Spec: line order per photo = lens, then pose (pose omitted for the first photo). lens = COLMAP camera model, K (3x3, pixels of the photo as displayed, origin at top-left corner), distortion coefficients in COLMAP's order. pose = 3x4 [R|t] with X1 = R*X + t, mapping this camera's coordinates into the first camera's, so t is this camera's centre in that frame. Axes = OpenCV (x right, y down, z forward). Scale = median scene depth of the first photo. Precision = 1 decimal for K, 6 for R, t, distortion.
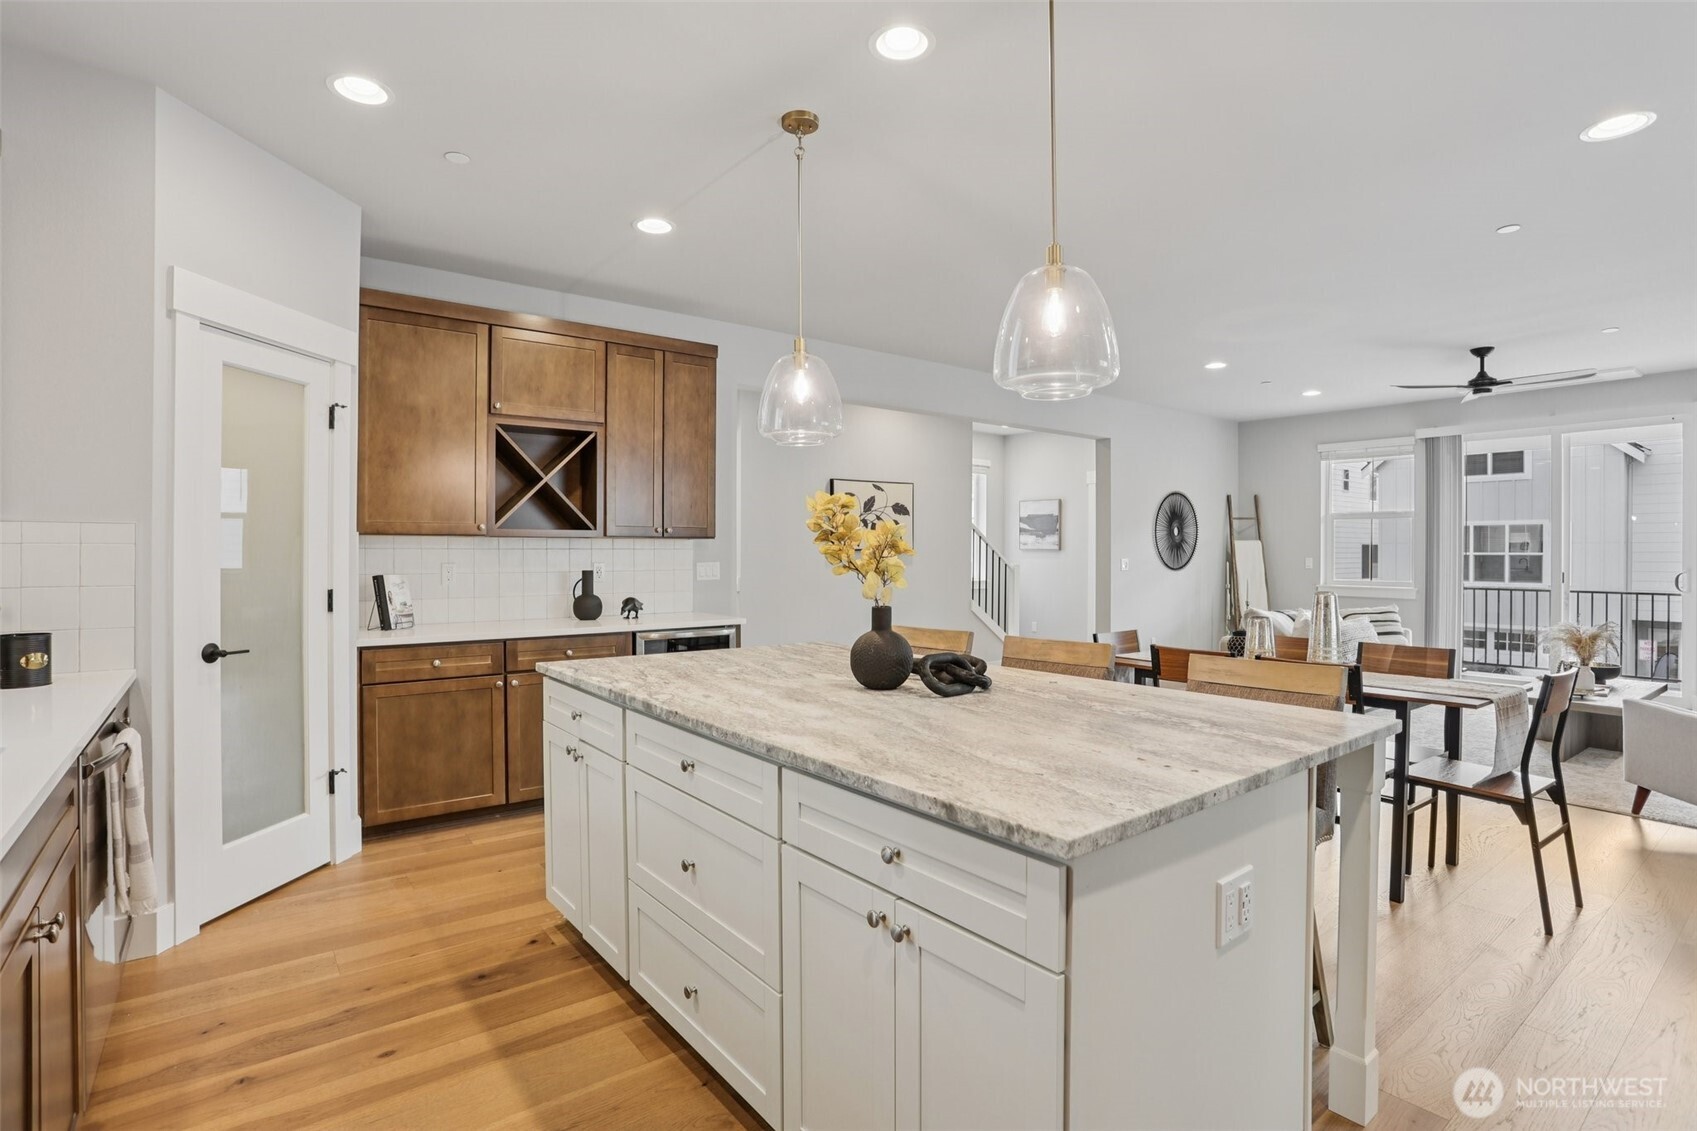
lens RADIAL K [[829.0, 0, 832.3], [0, 829.0, 548.9], [0, 0, 1]] dist [-0.049579, 0.017418]
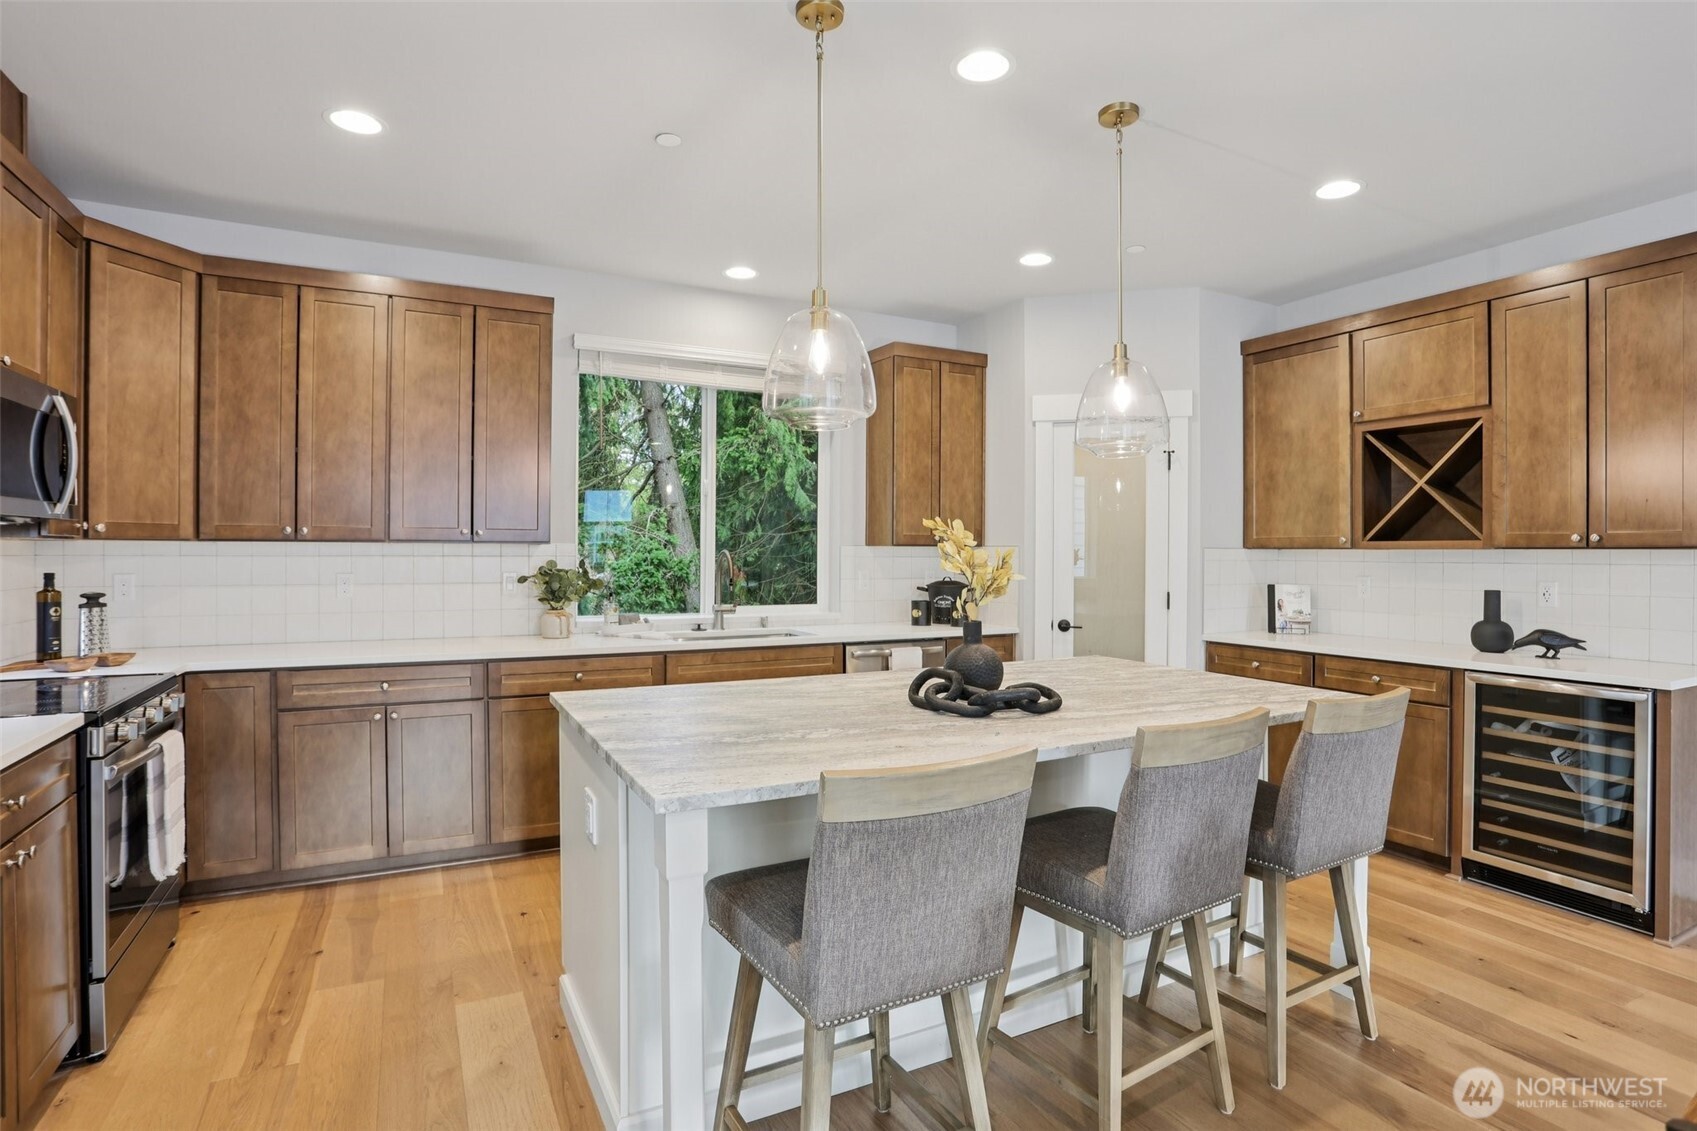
lens RADIAL K [[869.6, 0, 840.7], [0, 869.6, 553.4], [0, 0, 1]] dist [-0.057270, 0.021174]
pose [[-0.155660, 0.000145, -0.987811, 0.710153], [-0.000748, 1.000000, 0.000265, -0.010657], [0.987810, 0.000780, -0.155660, 0.585932]]
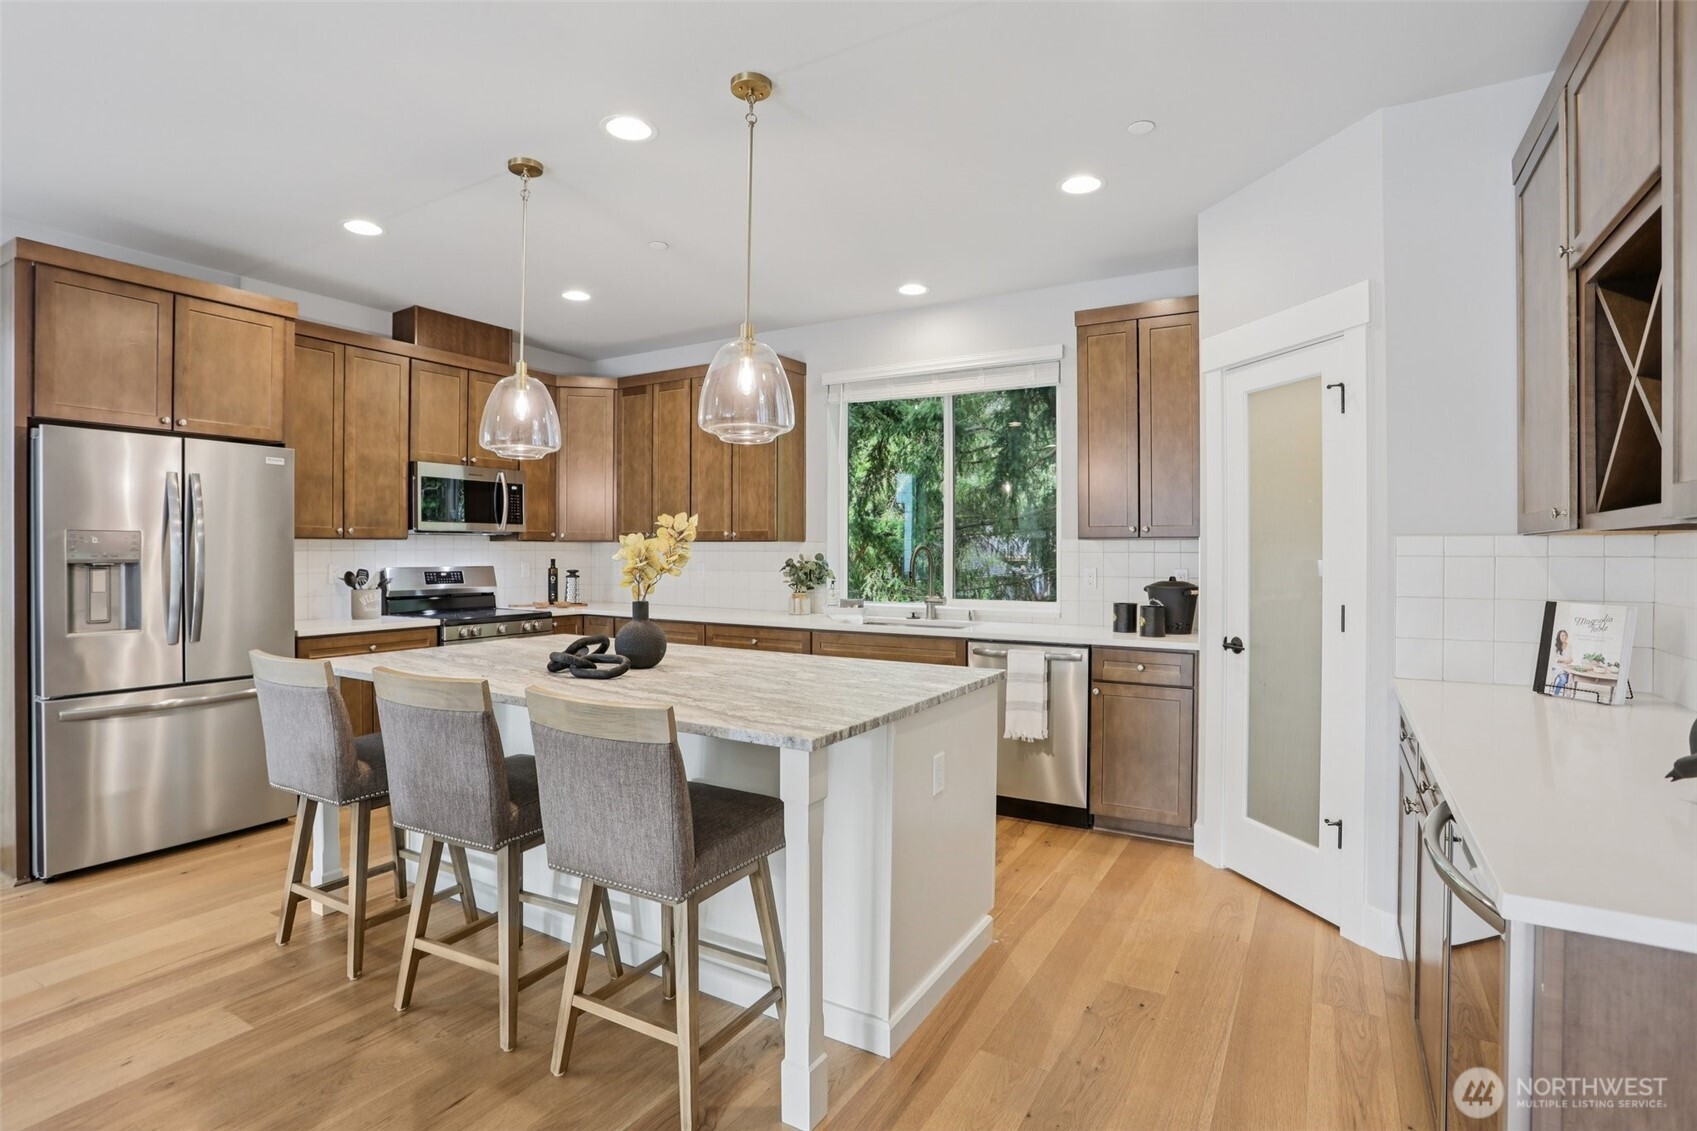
lens RADIAL K [[829.0, 0, 832.3], [0, 829.0, 548.9], [0, 0, 1]] dist [-0.049579, 0.017418]
pose [[-0.922524, 0.000198, -0.385940, 0.163556], [0.001224, 0.999996, -0.002412, -0.006006], [0.385938, -0.002698, -0.922521, 1.325479]]
